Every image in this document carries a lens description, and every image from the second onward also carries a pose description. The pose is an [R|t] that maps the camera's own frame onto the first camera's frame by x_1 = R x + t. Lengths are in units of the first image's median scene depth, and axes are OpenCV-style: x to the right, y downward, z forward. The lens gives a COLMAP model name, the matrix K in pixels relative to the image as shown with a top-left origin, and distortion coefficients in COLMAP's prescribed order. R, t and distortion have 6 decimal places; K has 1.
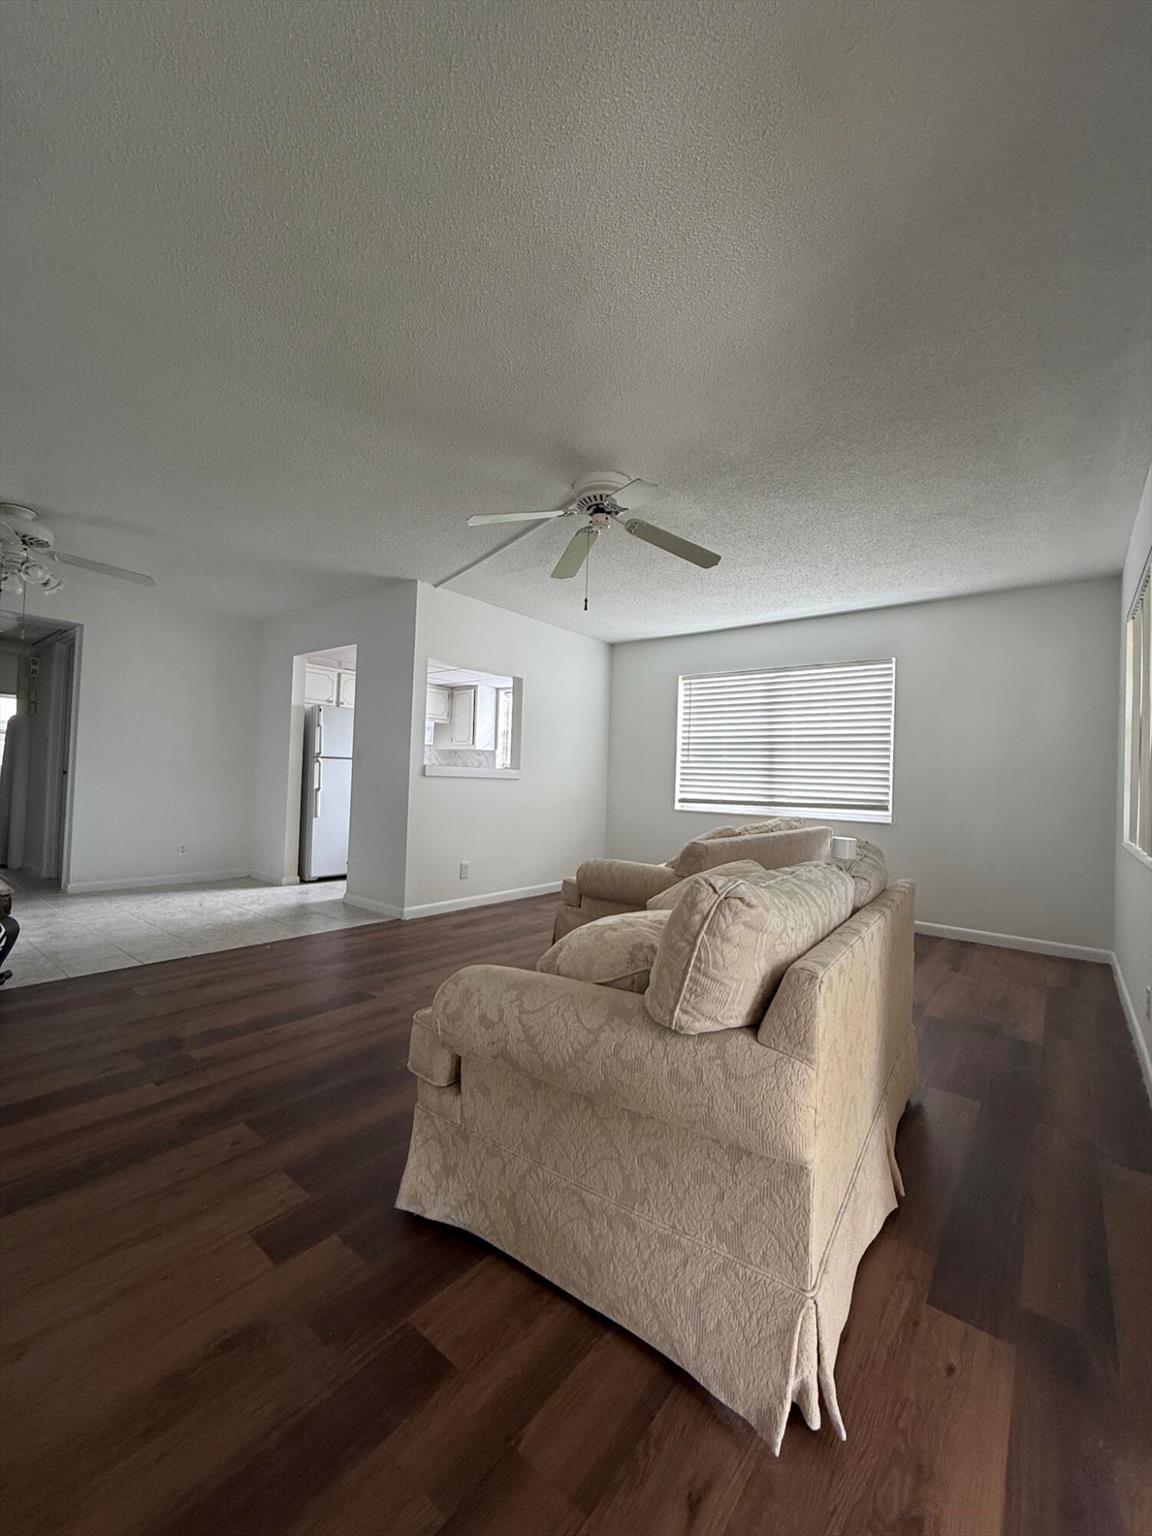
lens RADIAL K [[613.6, 0, 576.0], [0, 613.6, 768.0], [0, 0, 1]] dist [0.001161, 0.000076]
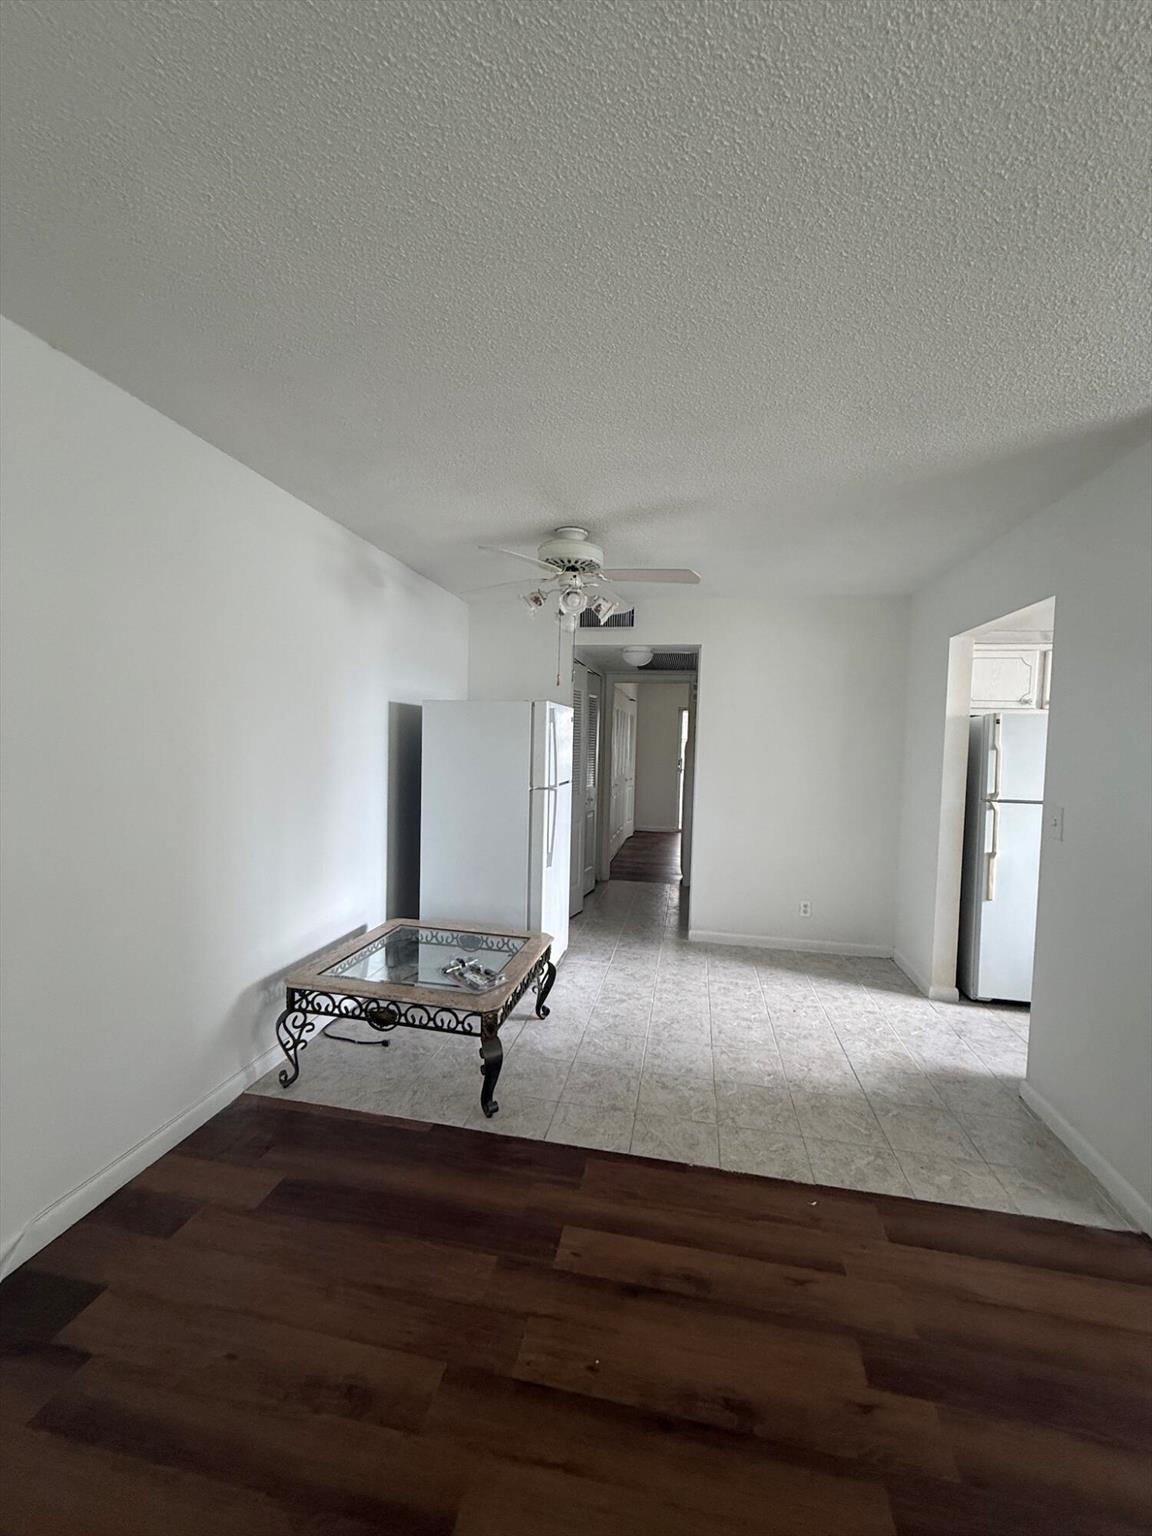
lens RADIAL K [[613.6, 0, 576.0], [0, 613.6, 768.0], [0, 0, 1]] dist [0.001161, 0.000076]
pose [[0.467690, 0.020828, -0.883647, -0.083353], [0.007858, 0.999585, 0.027720, -0.069602], [0.883858, -0.019909, 0.467332, 0.364888]]
